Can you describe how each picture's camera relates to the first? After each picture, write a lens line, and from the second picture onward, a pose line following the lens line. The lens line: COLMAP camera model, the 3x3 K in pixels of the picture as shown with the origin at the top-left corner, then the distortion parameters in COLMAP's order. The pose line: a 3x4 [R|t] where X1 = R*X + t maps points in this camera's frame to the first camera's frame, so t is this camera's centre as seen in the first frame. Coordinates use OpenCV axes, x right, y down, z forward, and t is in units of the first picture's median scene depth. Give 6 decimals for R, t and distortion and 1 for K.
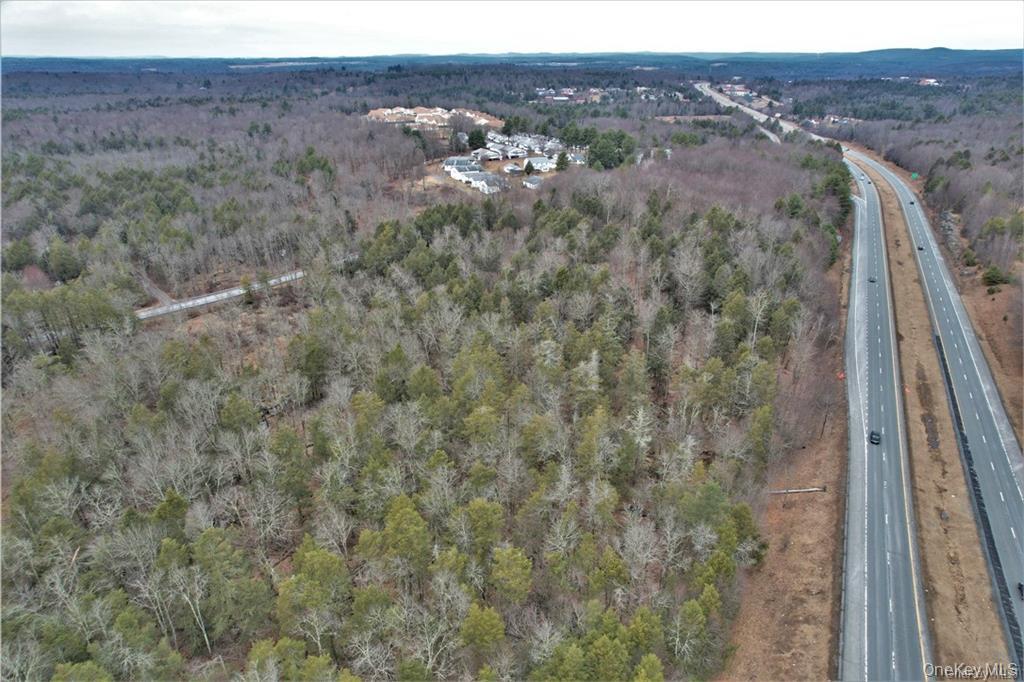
lens RADIAL K [[659.9, 0, 519.1], [0, 659.9, 337.9], [0, 0, 1]] dist [-0.088547, 0.081925]
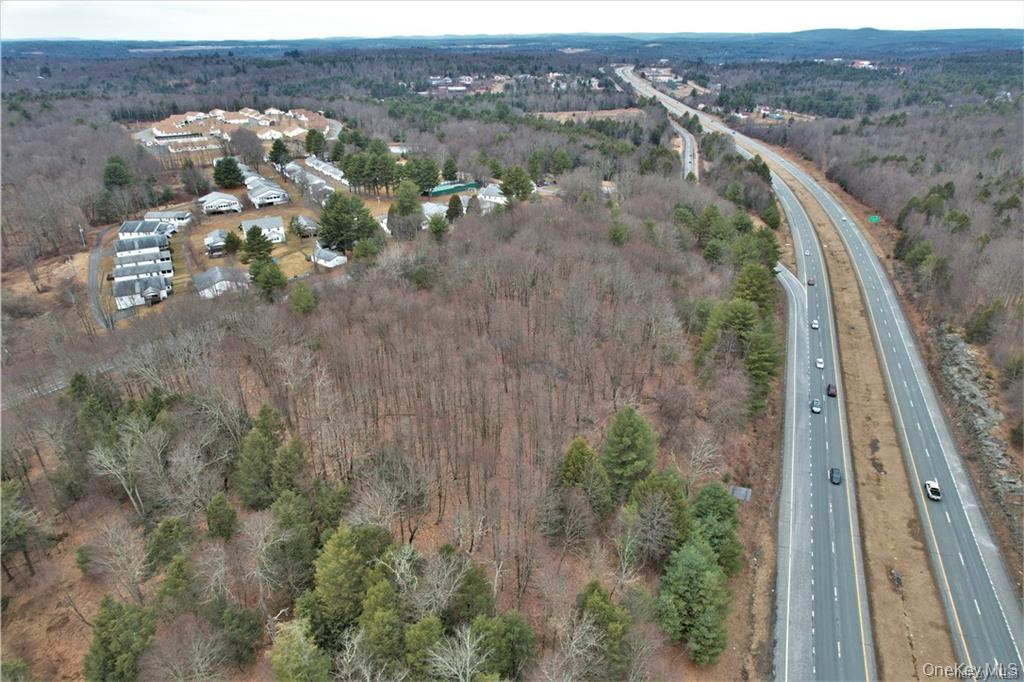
lens RADIAL K [[659.9, 0, 519.1], [0, 659.9, 337.9], [0, 0, 1]] dist [-0.088547, 0.081925]
pose [[0.996432, -0.037900, 0.075418, 0.101086], [0.036057, 0.999021, 0.025645, -0.083866], [-0.076316, -0.022834, 0.996822, 0.188386]]
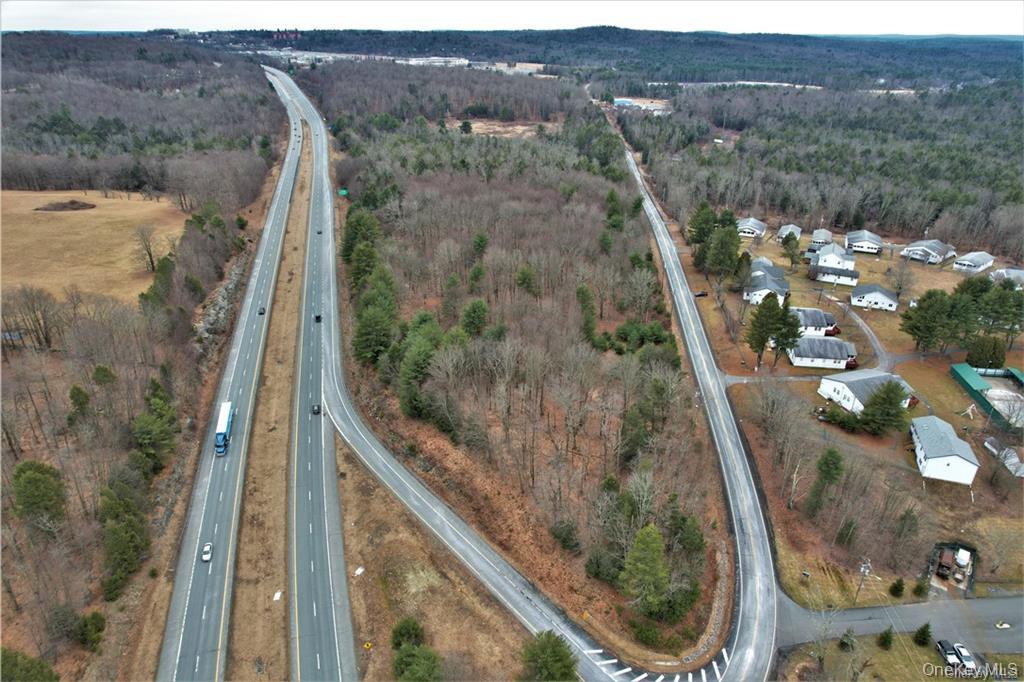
lens RADIAL K [[659.9, 0, 519.1], [0, 659.9, 337.9], [0, 0, 1]] dist [-0.088547, 0.081925]
pose [[-0.750617, 0.273925, -0.601281, 0.308692], [-0.275195, 0.697720, 0.661403, -0.263616], [0.600701, 0.661930, -0.448338, 0.557252]]
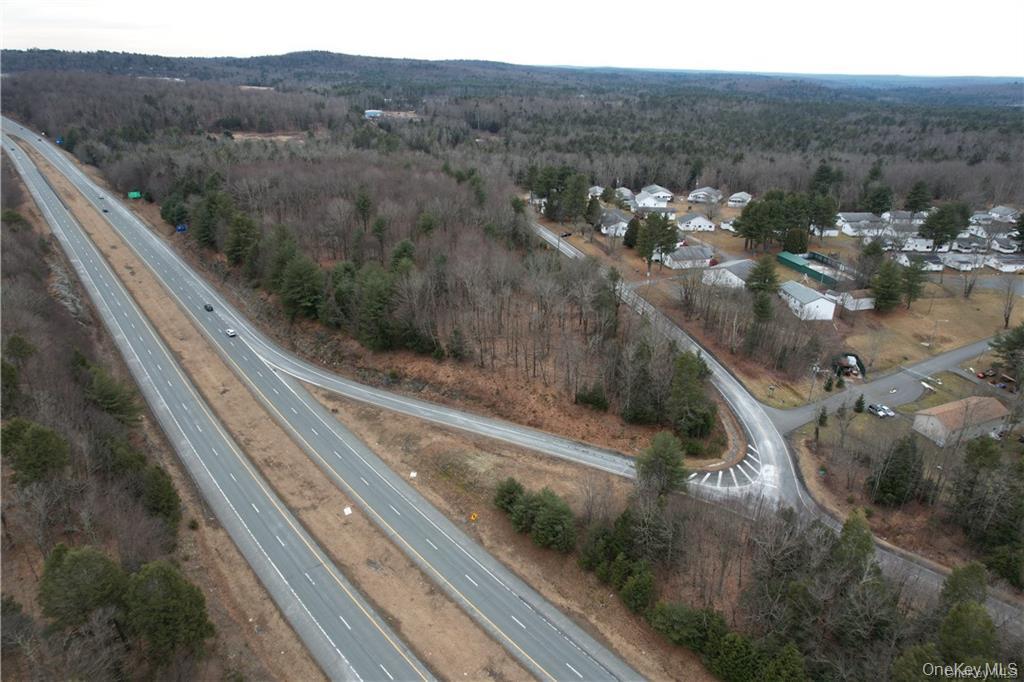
lens RADIAL K [[659.9, 0, 519.1], [0, 659.9, 337.9], [0, 0, 1]] dist [-0.088547, 0.081925]
pose [[-0.415873, 0.339025, -0.843867, 0.366398], [-0.384482, 0.775364, 0.500983, -0.225451], [0.824150, 0.532797, -0.192104, 0.535593]]
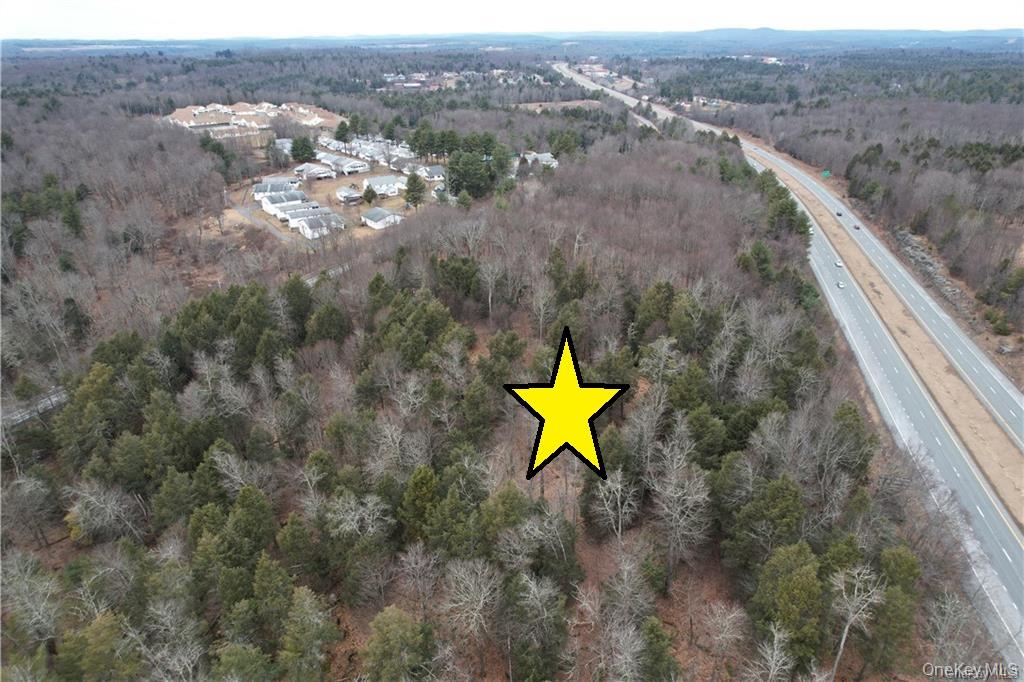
lens RADIAL K [[669.7, 0, 521.1], [0, 669.7, 316.1], [0, 0, 1]] dist [-0.097993, 0.100195]
pose [[0.977693, -0.084152, 0.192444, 0.012184], [0.085736, 0.996318, 0.000097, -0.050133], [-0.191744, 0.016404, 0.981308, 0.111063]]
